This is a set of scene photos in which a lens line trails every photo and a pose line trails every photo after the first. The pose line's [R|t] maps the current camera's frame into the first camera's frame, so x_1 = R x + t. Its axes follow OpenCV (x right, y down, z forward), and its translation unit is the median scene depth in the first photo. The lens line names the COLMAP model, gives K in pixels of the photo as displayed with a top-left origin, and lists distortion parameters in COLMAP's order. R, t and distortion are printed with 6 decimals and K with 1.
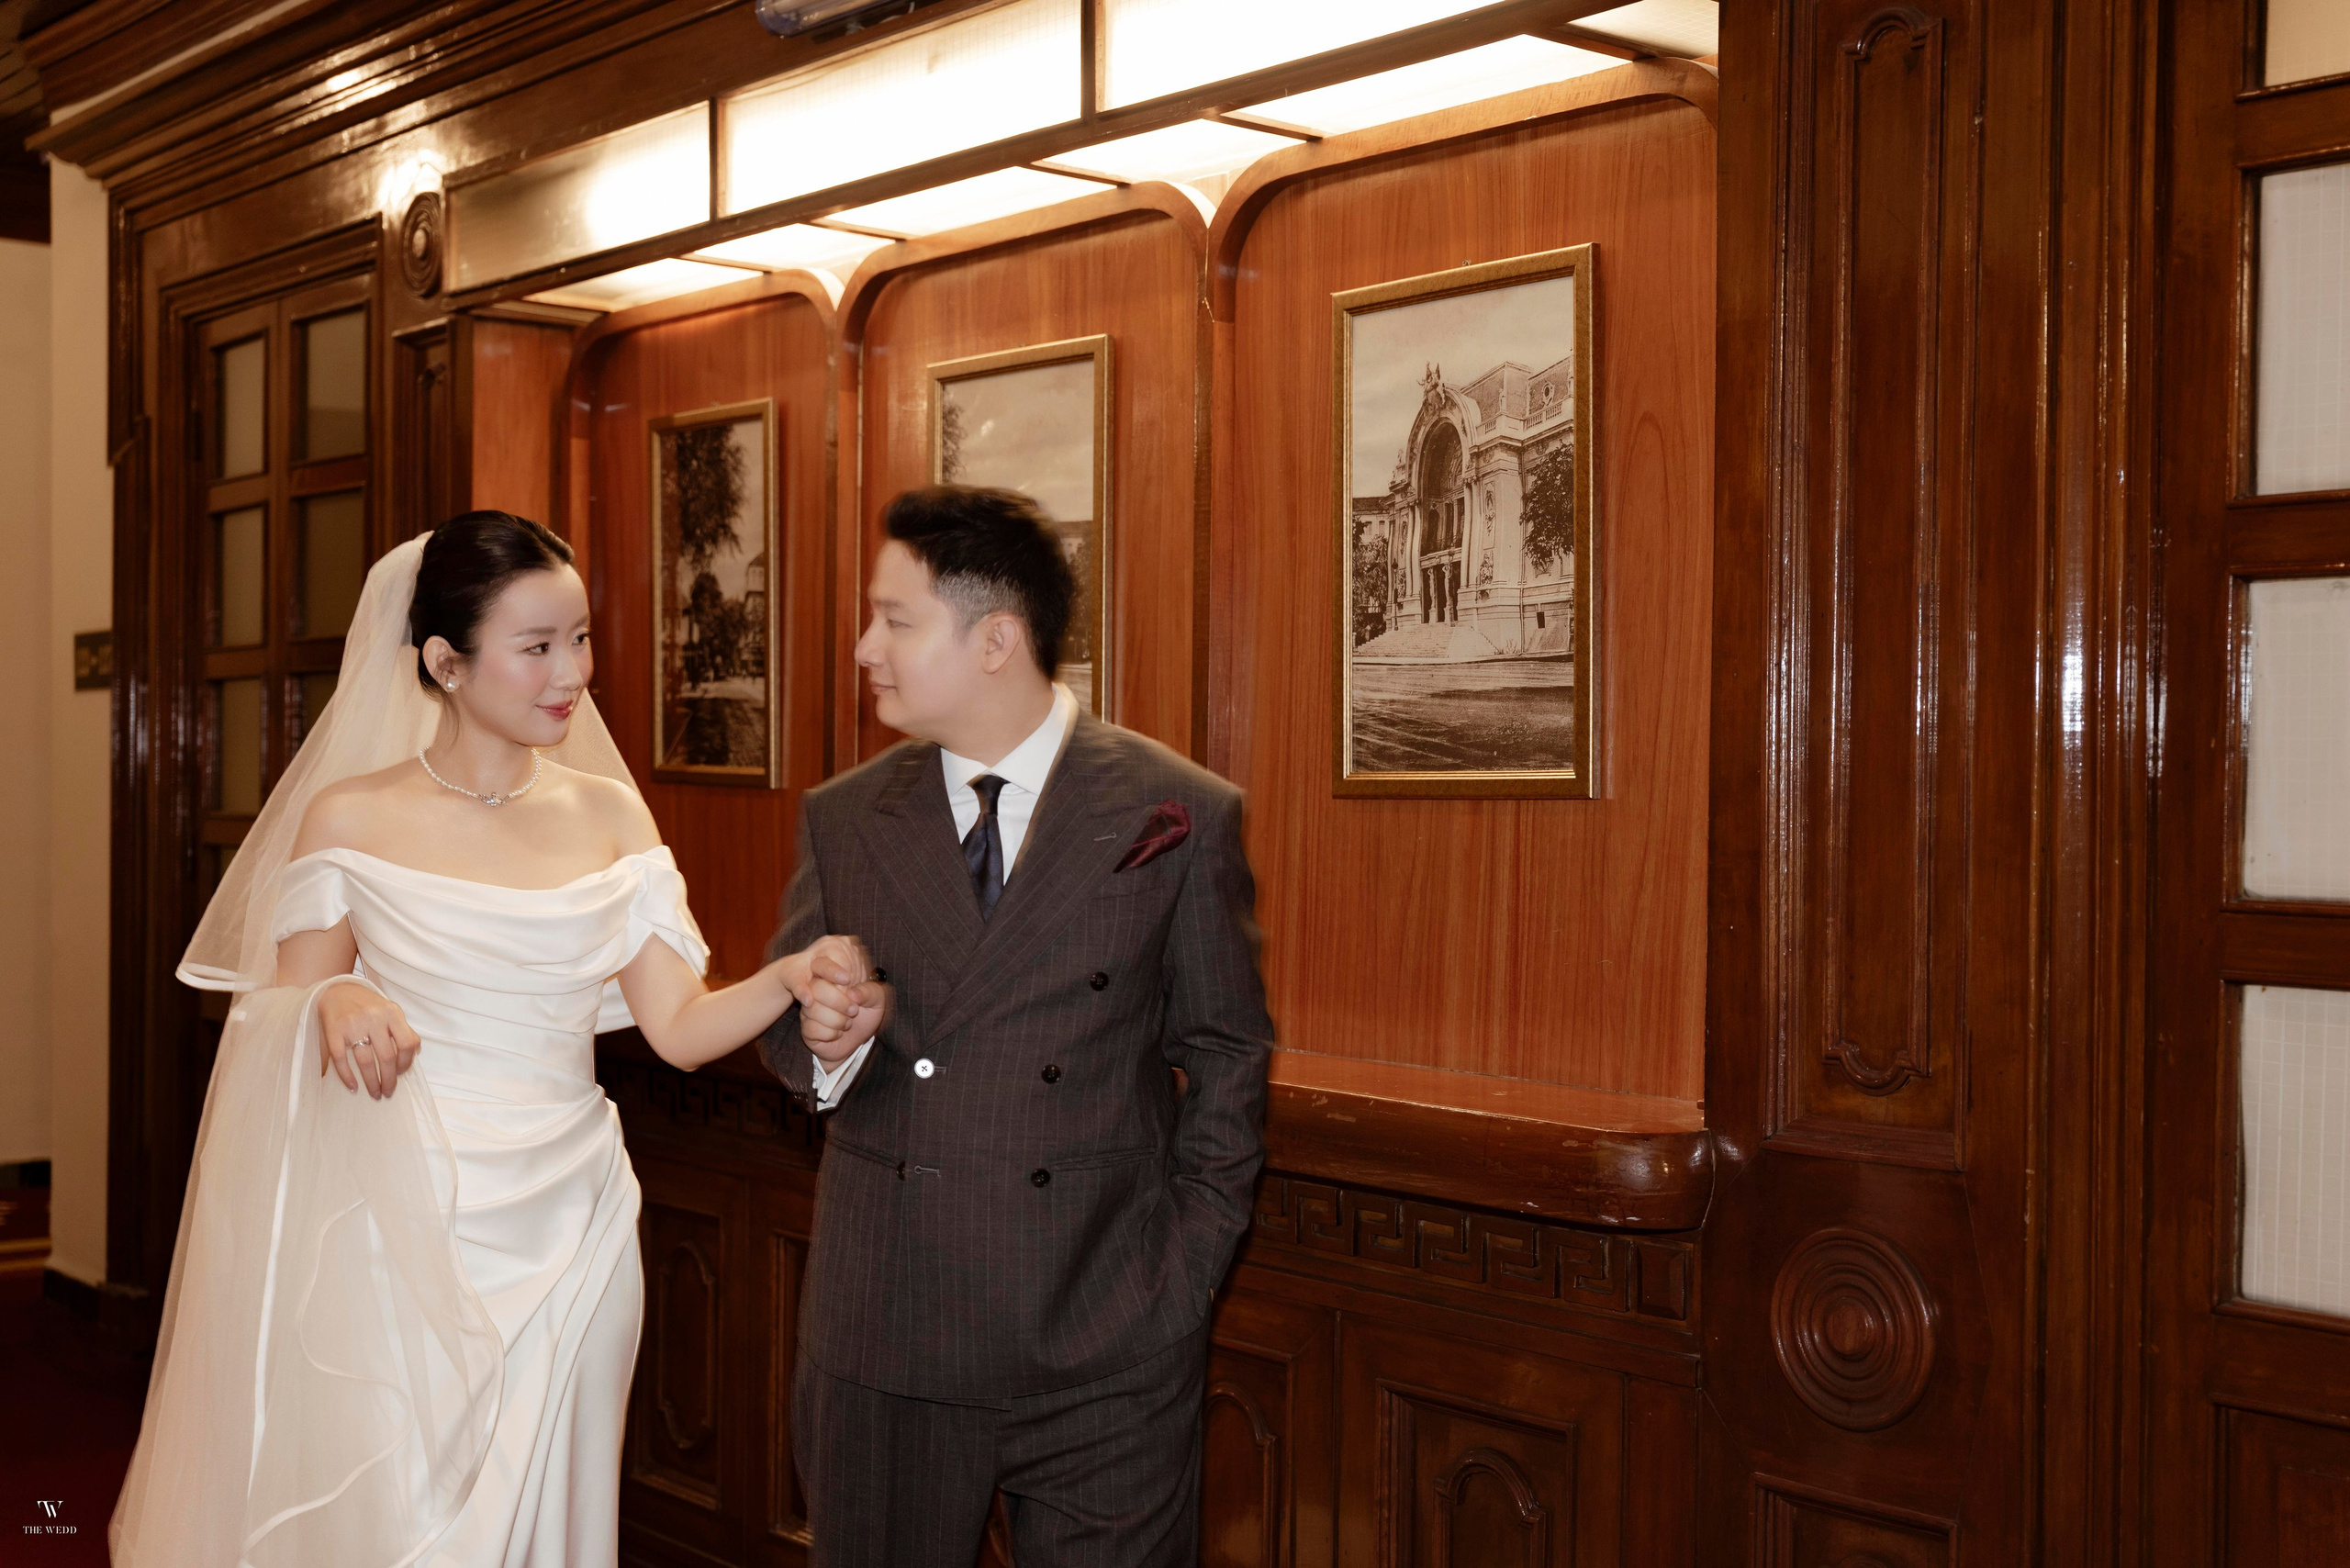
lens RADIAL K [[2939.7, 0, 1193.3], [0, 2939.7, 779.6], [0, 0, 1]] dist [-0.131873, 0.000000]
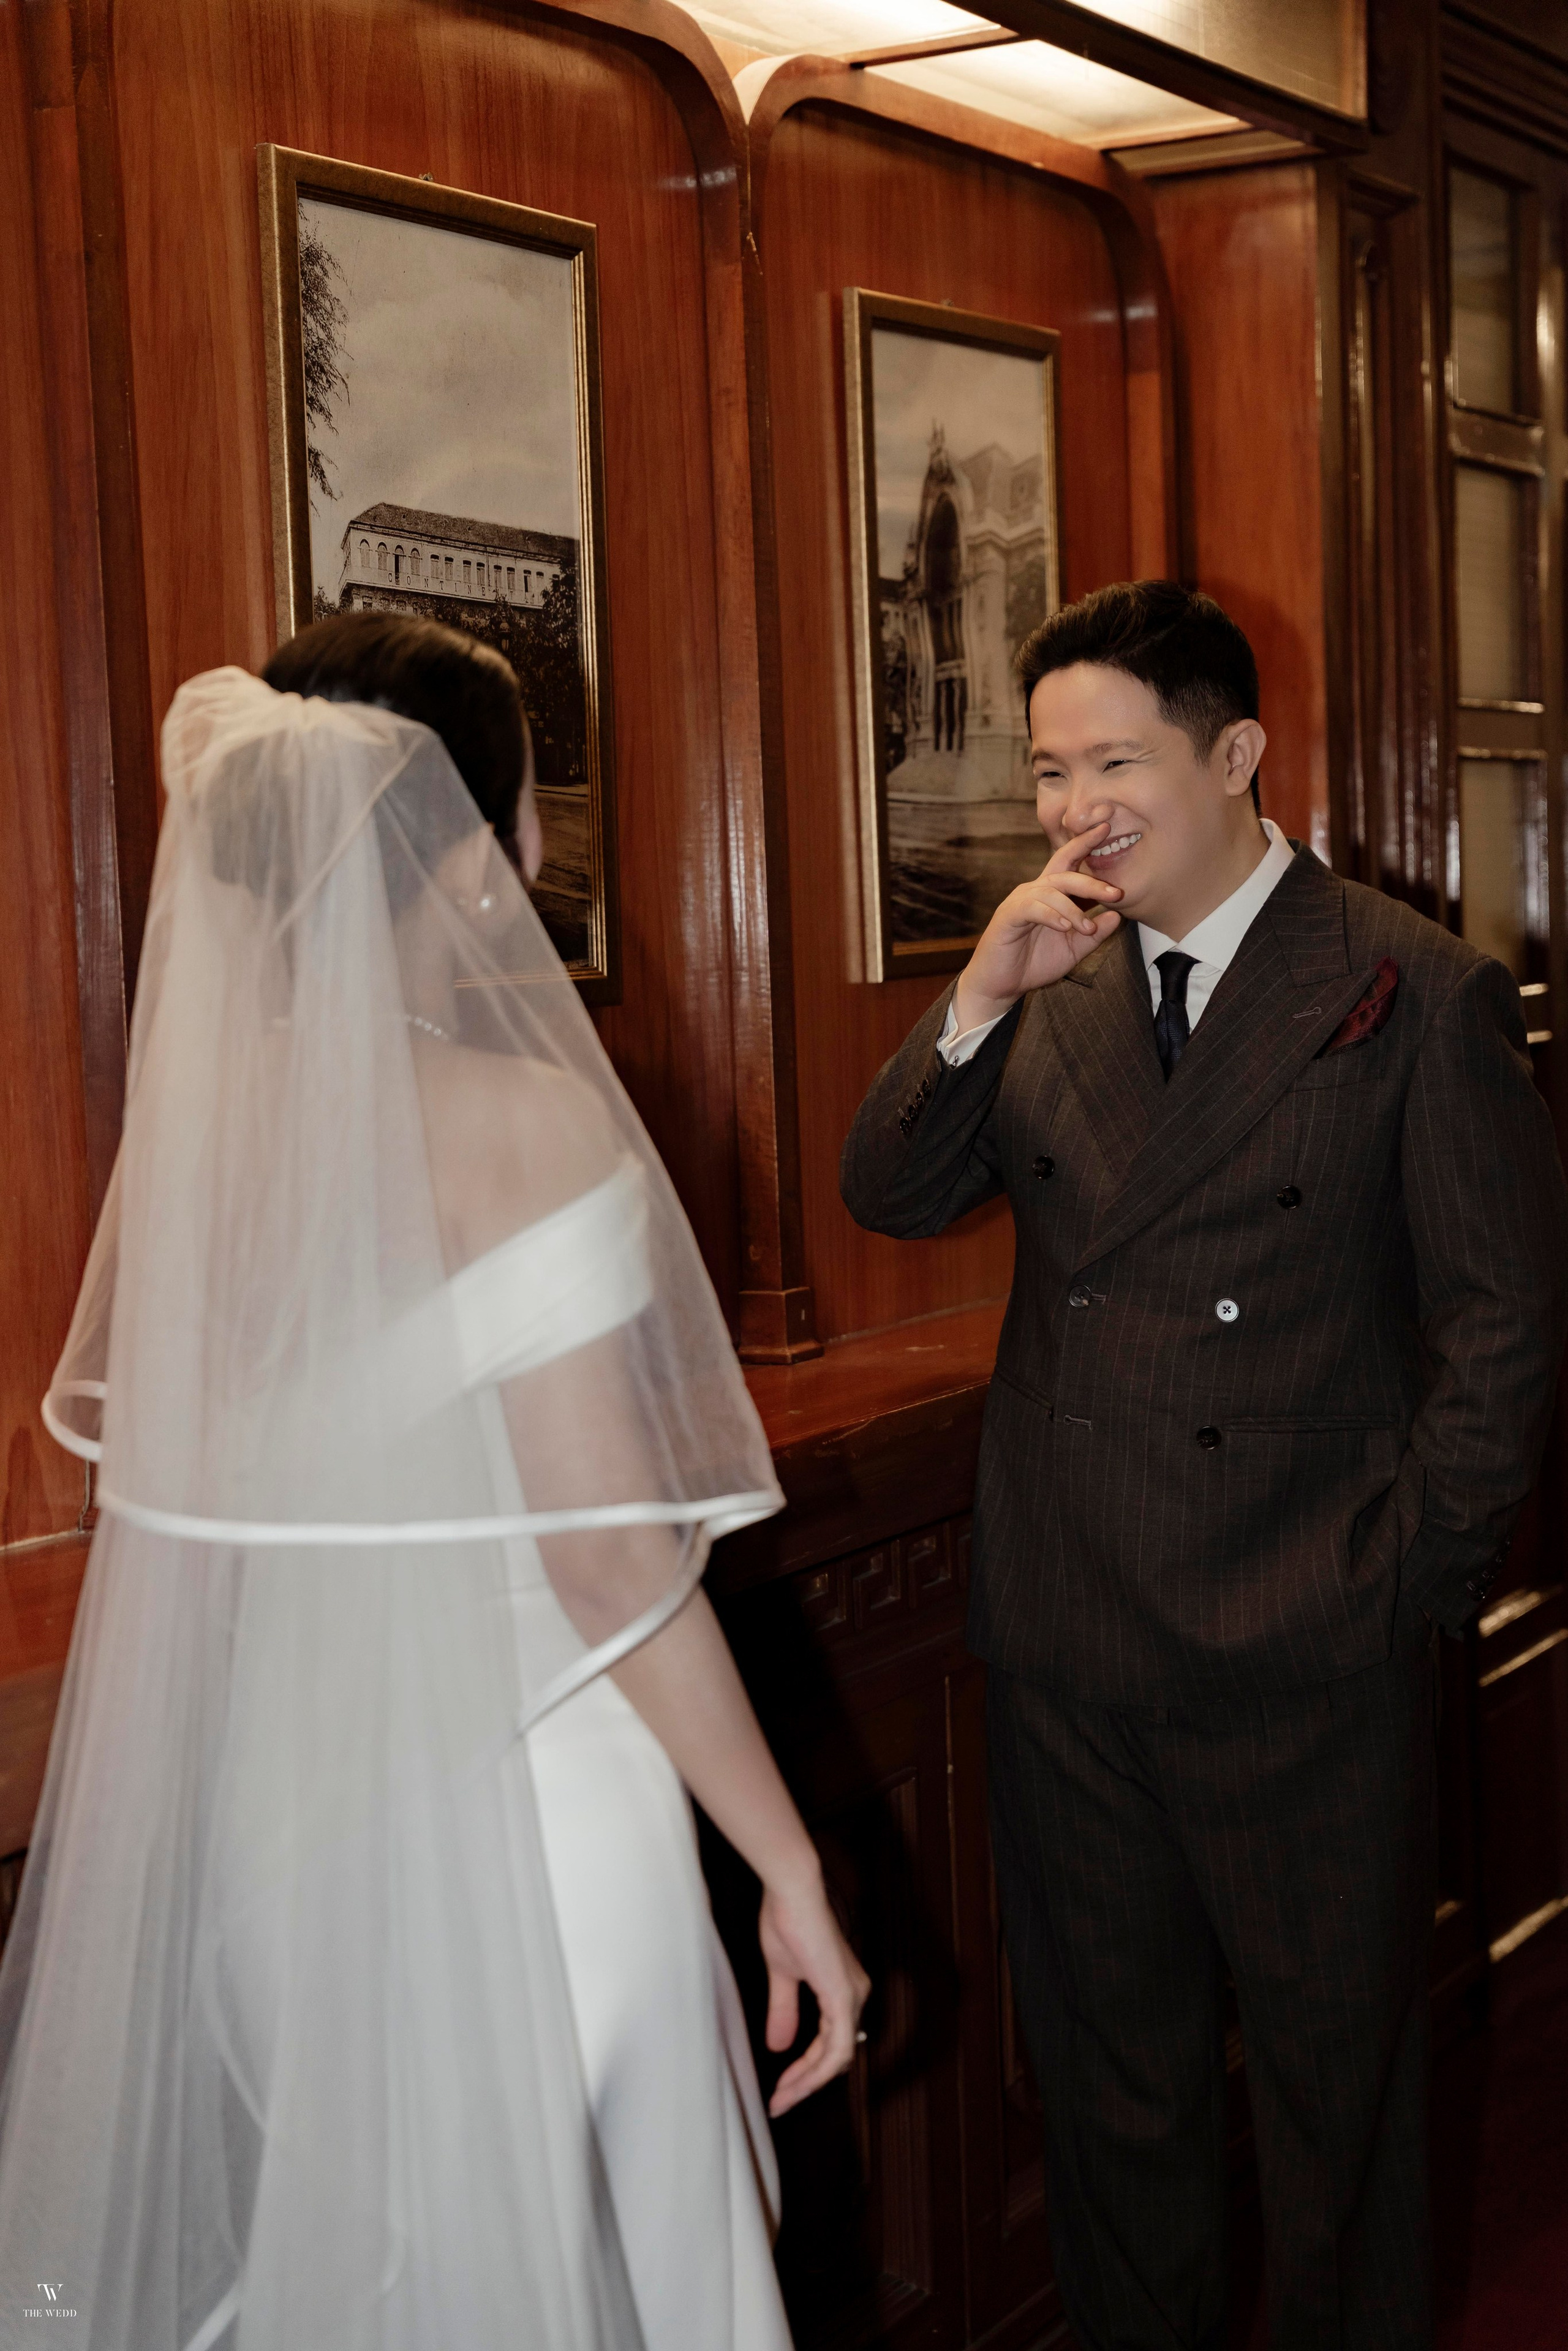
lens RADIAL K [[3900.4, 0, 777.4], [0, 3900.4, 1180.3], [0, 0, 1]] dist [0.037956, 0.000000]
pose [[-0.373929, -0.065824, 0.925119, -0.796200], [0.039810, 0.995420, 0.086917, -0.027963], [-0.926603, 0.069329, -0.369595, 1.288826]]
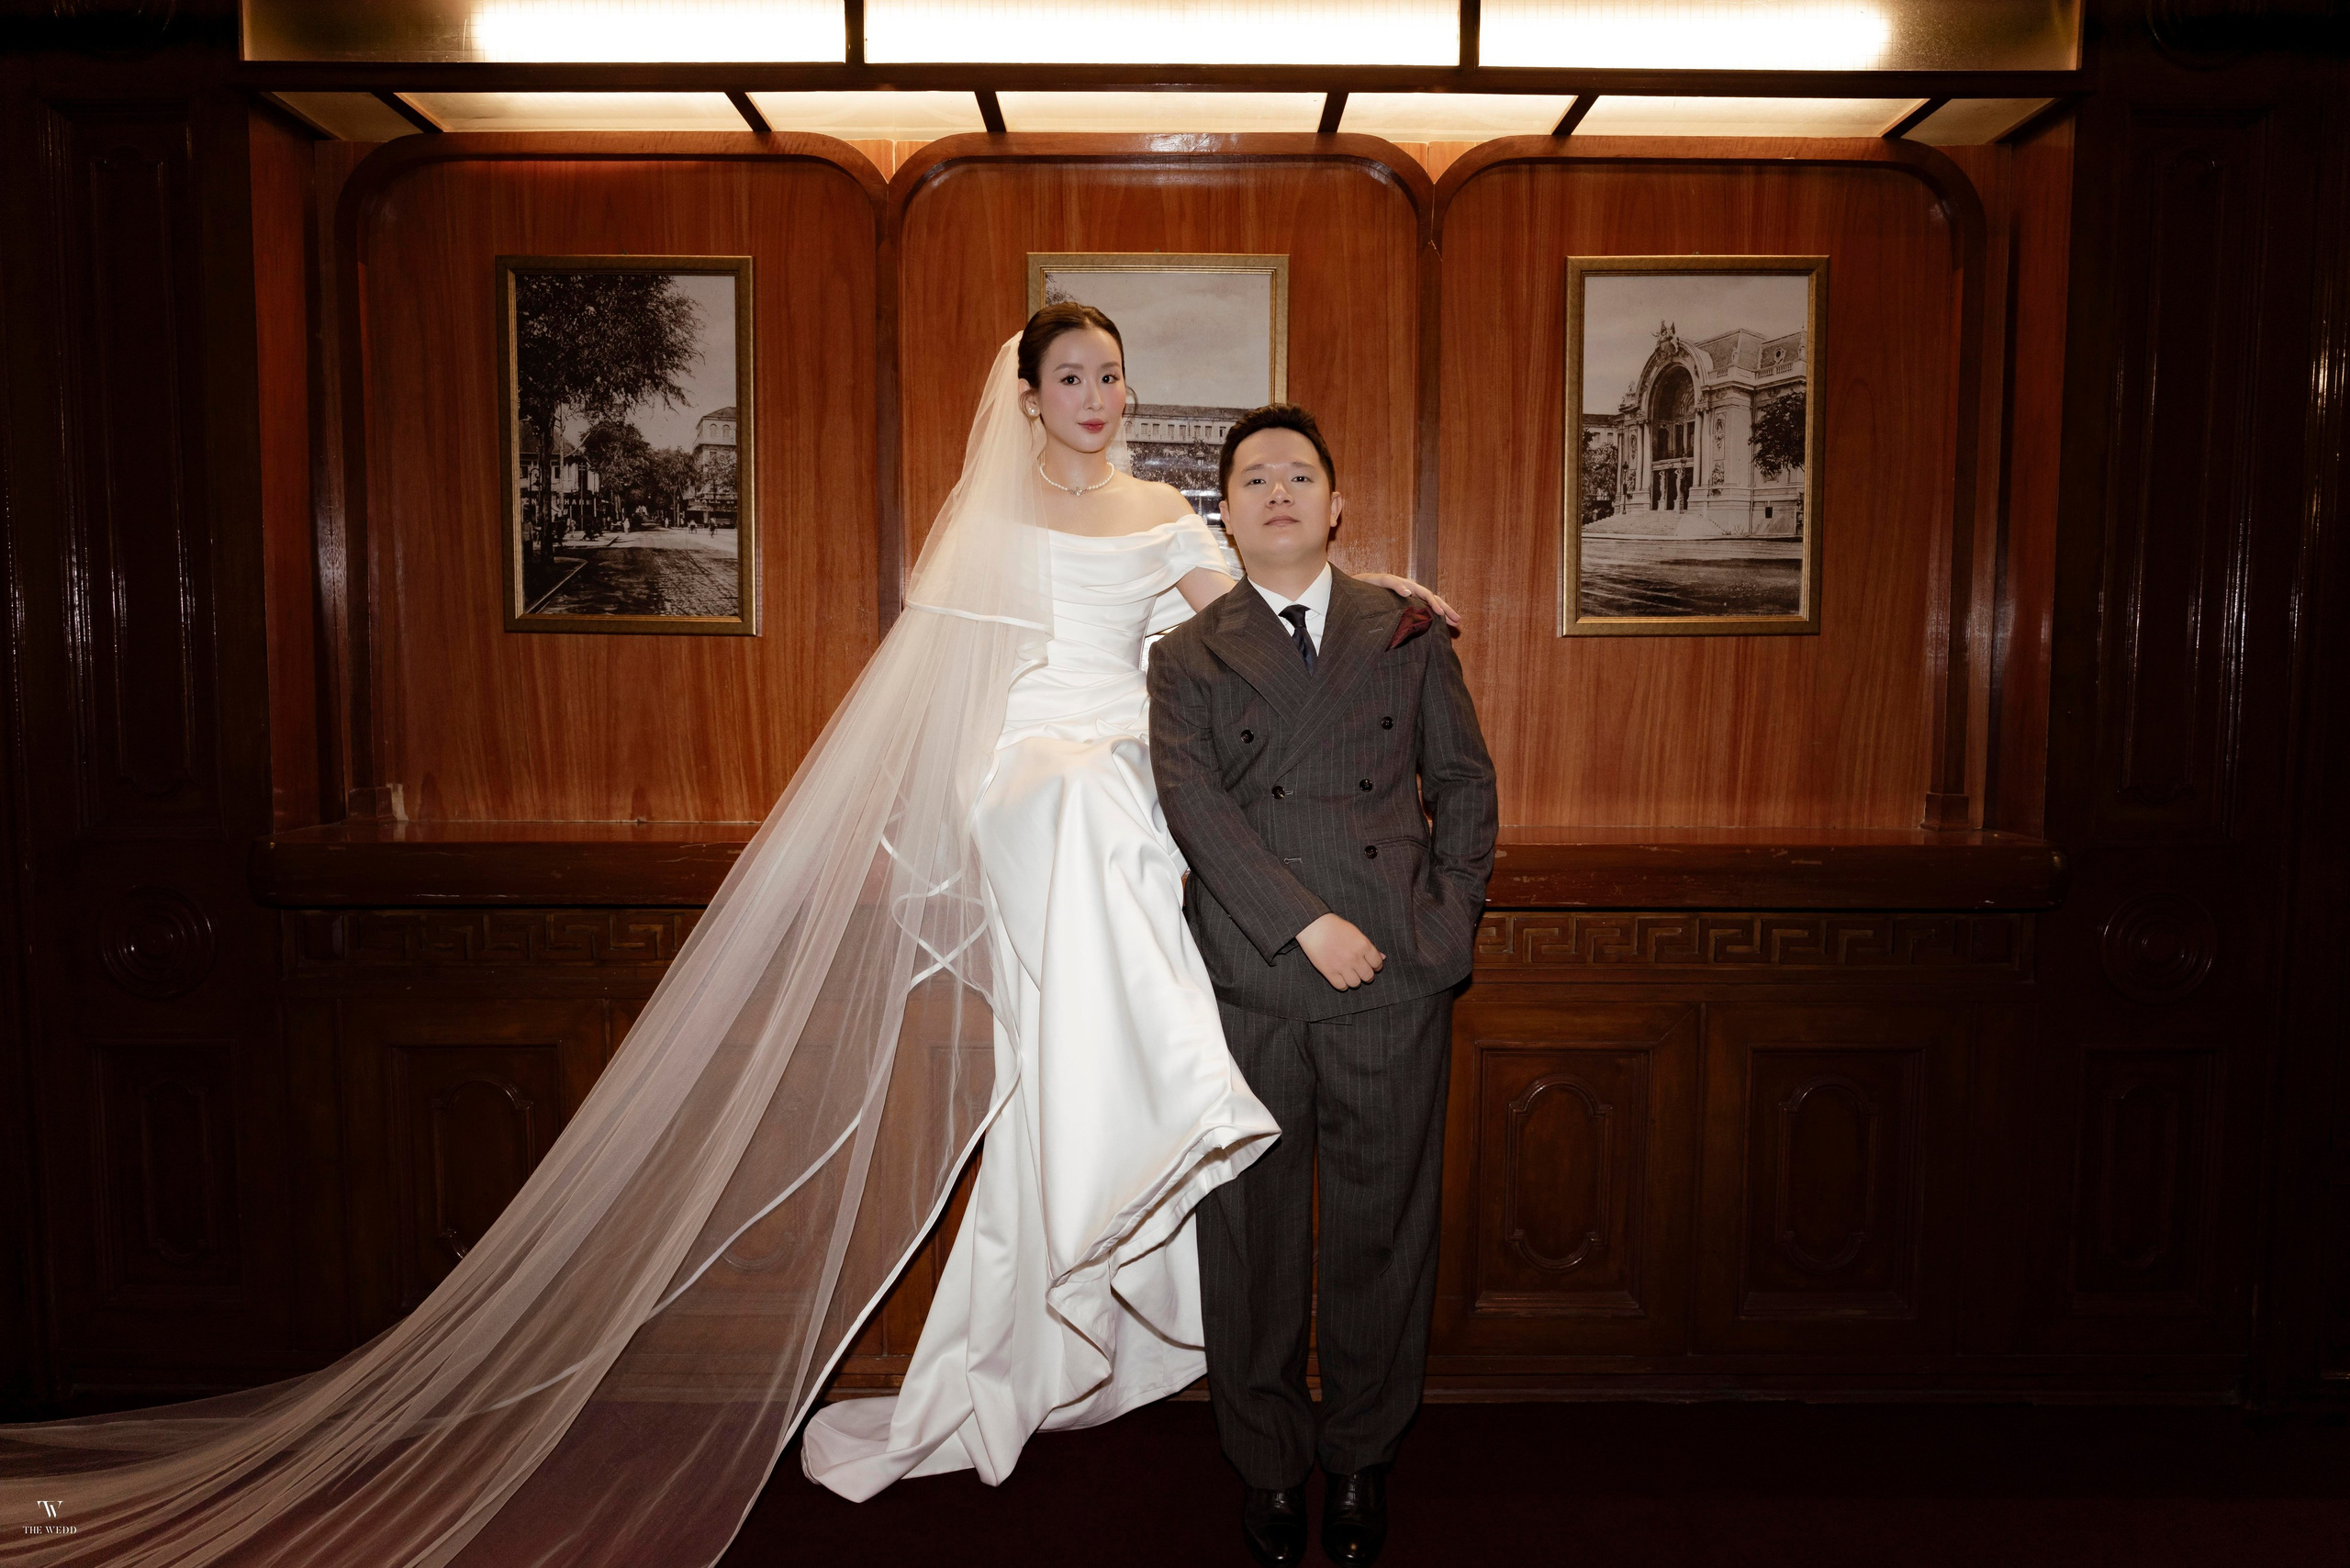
lens RADIAL K [[1556.0, 0, 1170.0], [0, 1556.0, 775.4], [0, 0, 1]] dist [-0.021484, 0.009219]
pose [[0.627713, -0.055704, 0.776450, -0.579927], [0.005663, 0.997737, 0.067001, 0.019674], [-0.778425, -0.037660, 0.626607, 0.637558]]
